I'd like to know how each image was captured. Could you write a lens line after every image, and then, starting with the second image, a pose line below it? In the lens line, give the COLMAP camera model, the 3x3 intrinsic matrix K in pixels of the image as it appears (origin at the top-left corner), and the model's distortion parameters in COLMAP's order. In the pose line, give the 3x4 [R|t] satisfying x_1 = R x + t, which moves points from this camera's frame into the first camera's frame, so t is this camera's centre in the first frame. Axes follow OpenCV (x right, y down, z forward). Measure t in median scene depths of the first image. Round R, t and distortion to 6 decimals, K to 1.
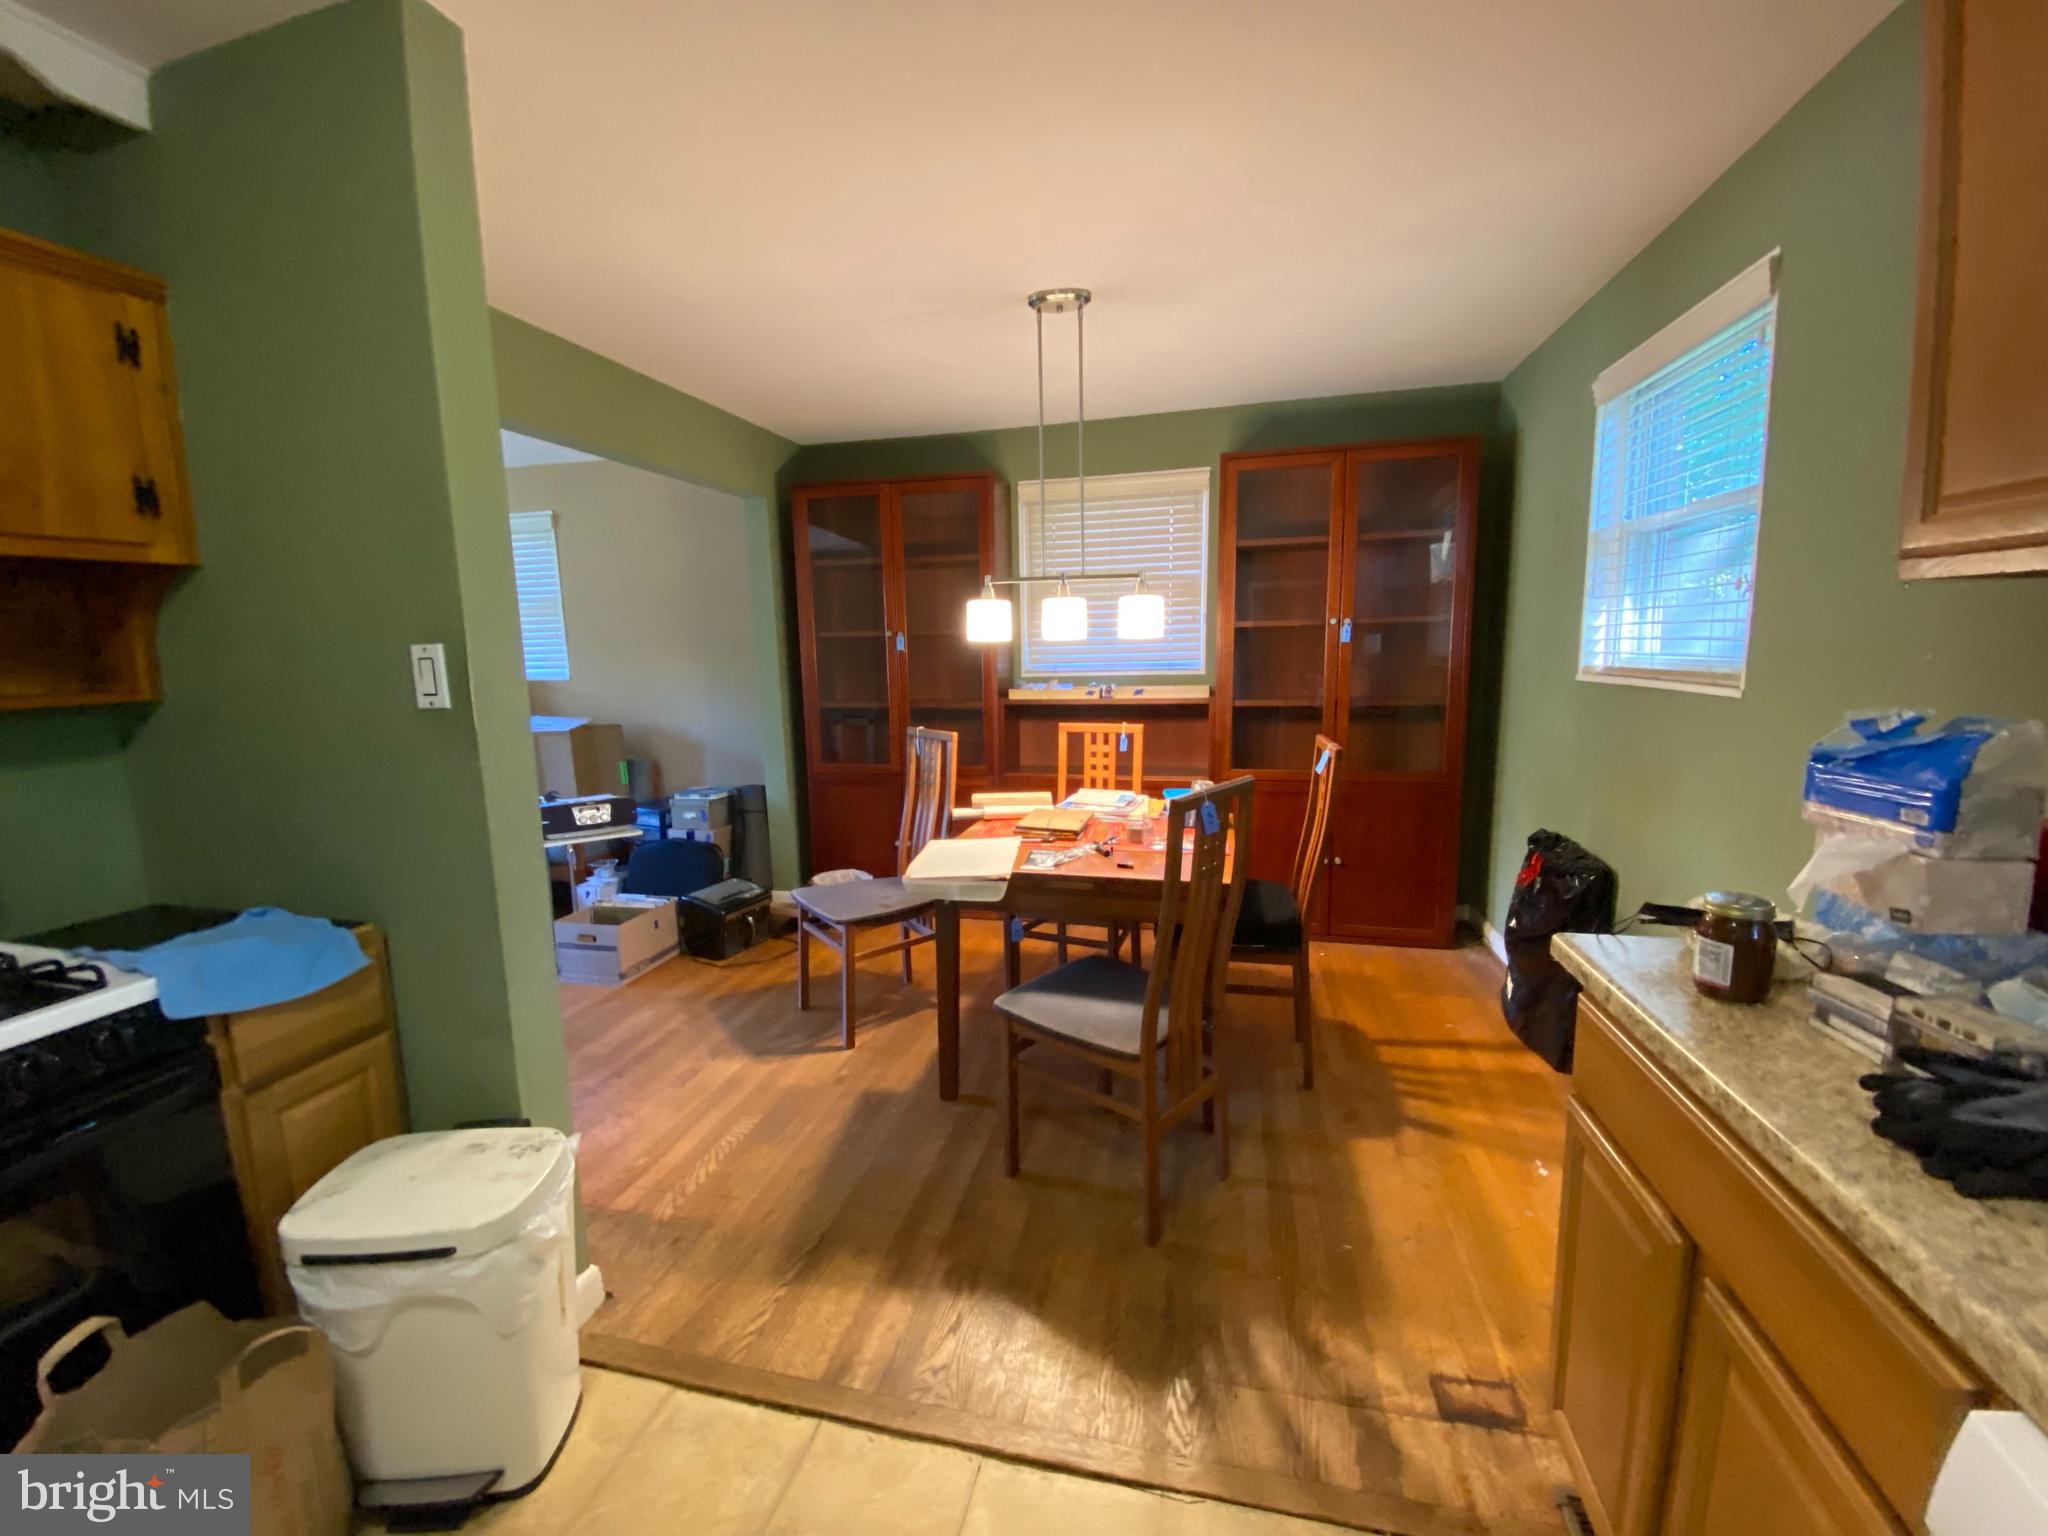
lens RADIAL K [[826.6, 0, 1016.2], [0, 826.6, 771.6], [0, 0, 1]] dist [0.021509, -0.019865]
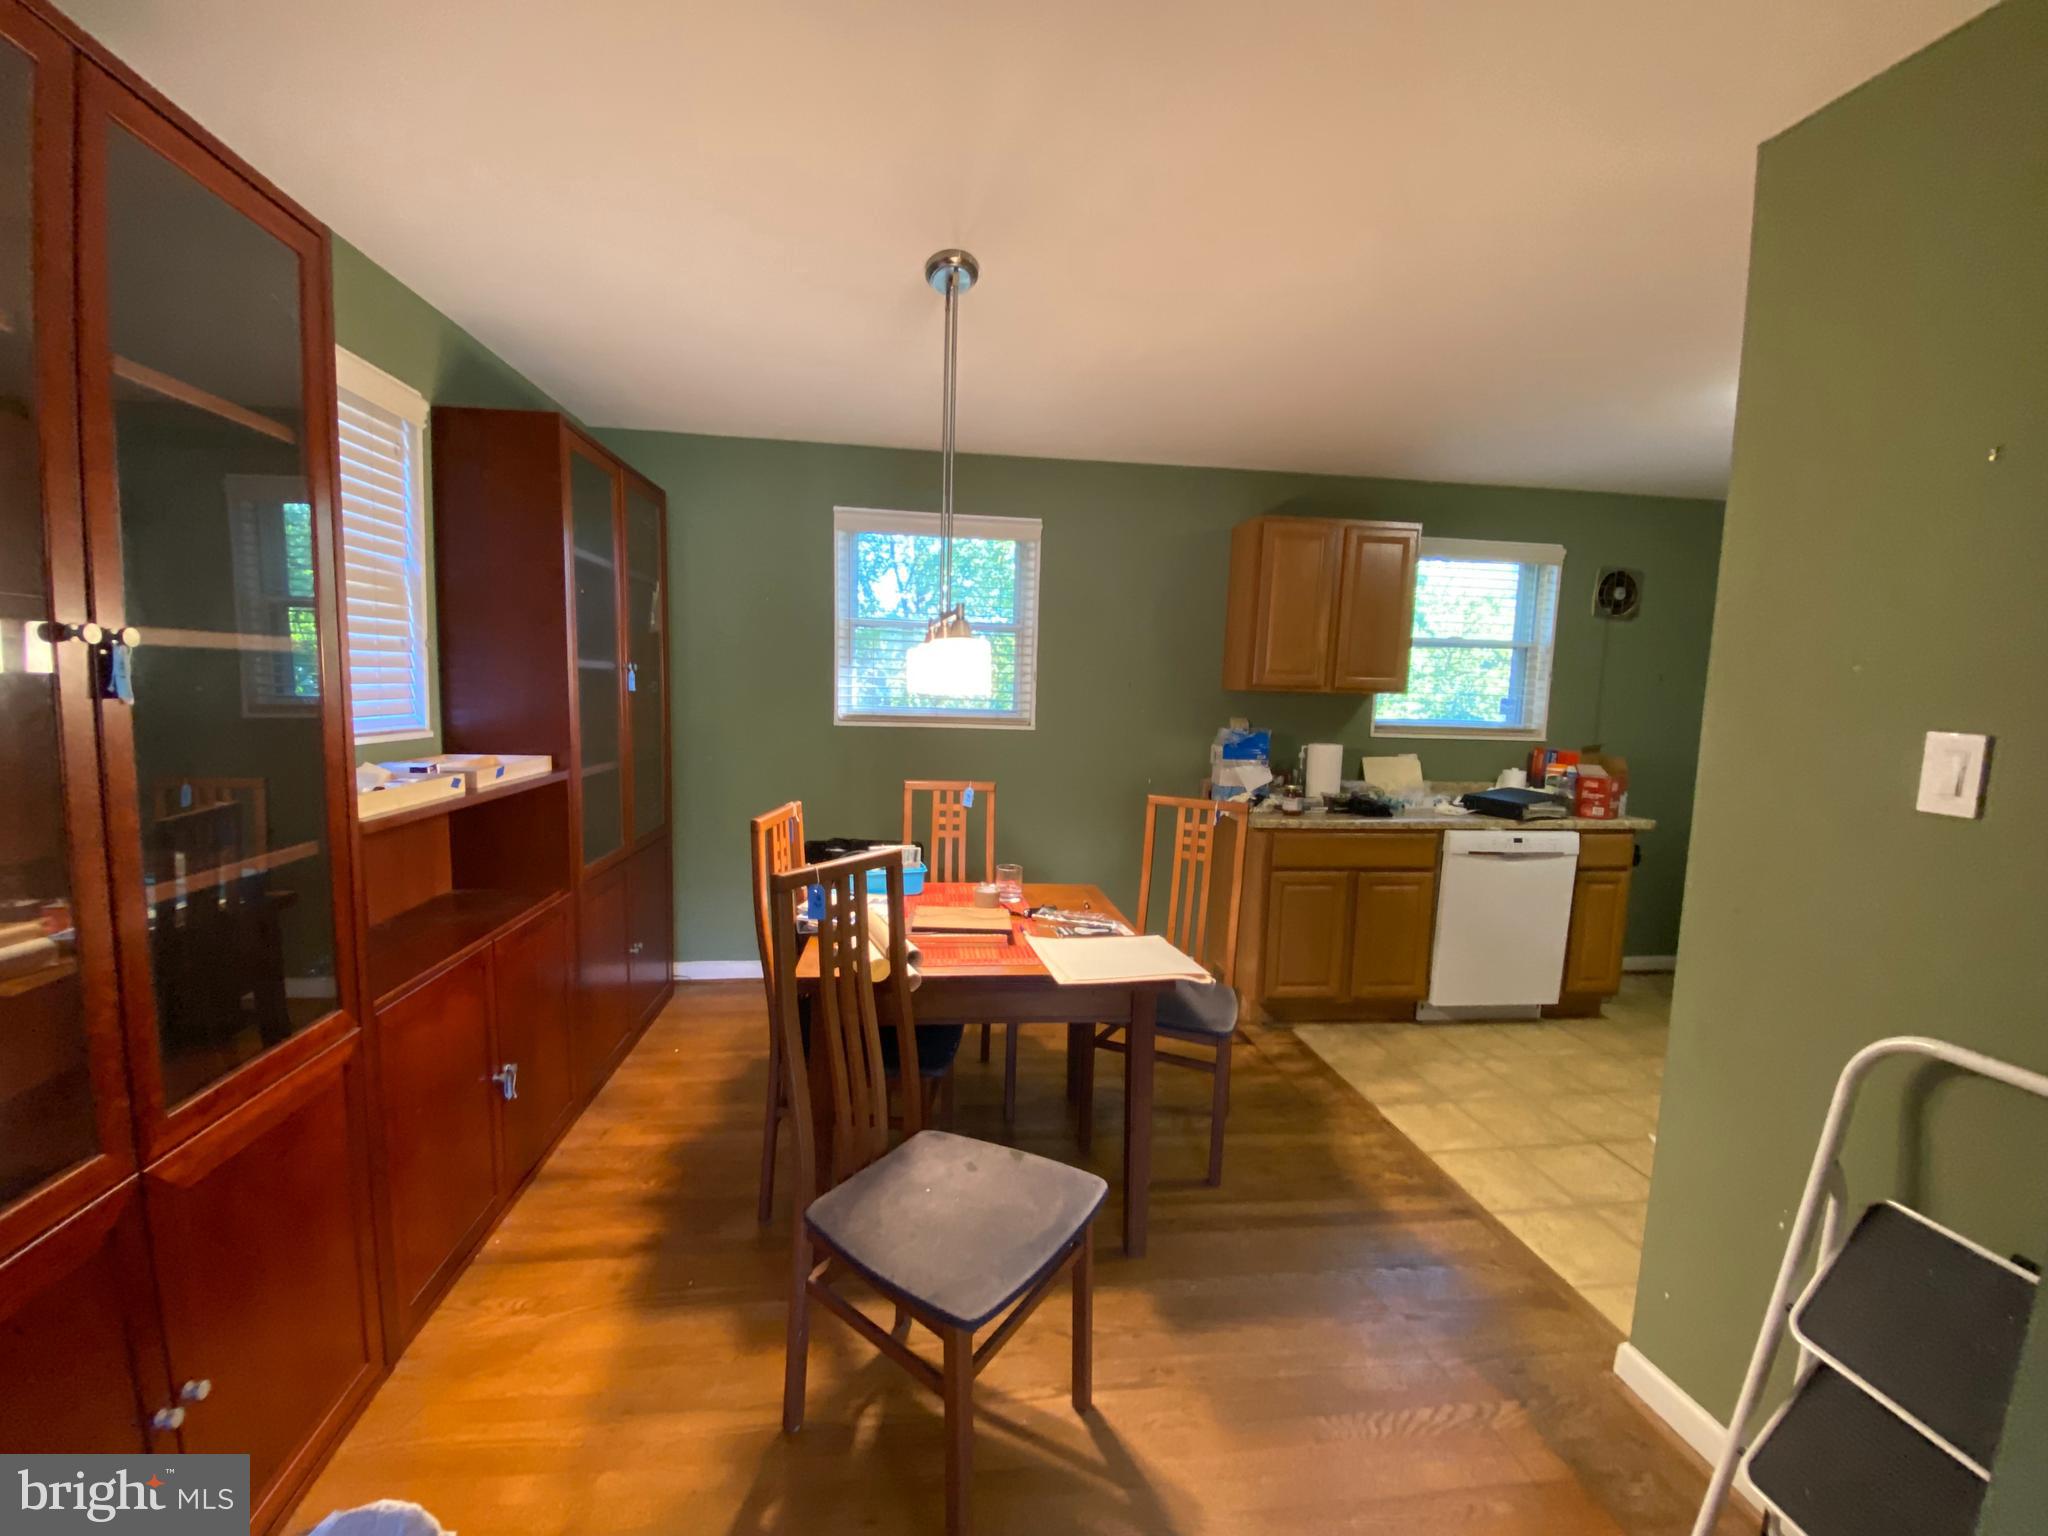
lens RADIAL K [[836.2, 0, 1016.7], [0, 836.2, 771.5], [0, 0, 1]] dist [0.029244, -0.027597]
pose [[-0.358433, -0.084003, 0.929768, -0.711649], [0.119524, 0.983618, 0.134945, -0.186727], [-0.925872, 0.159498, -0.342521, 1.208211]]
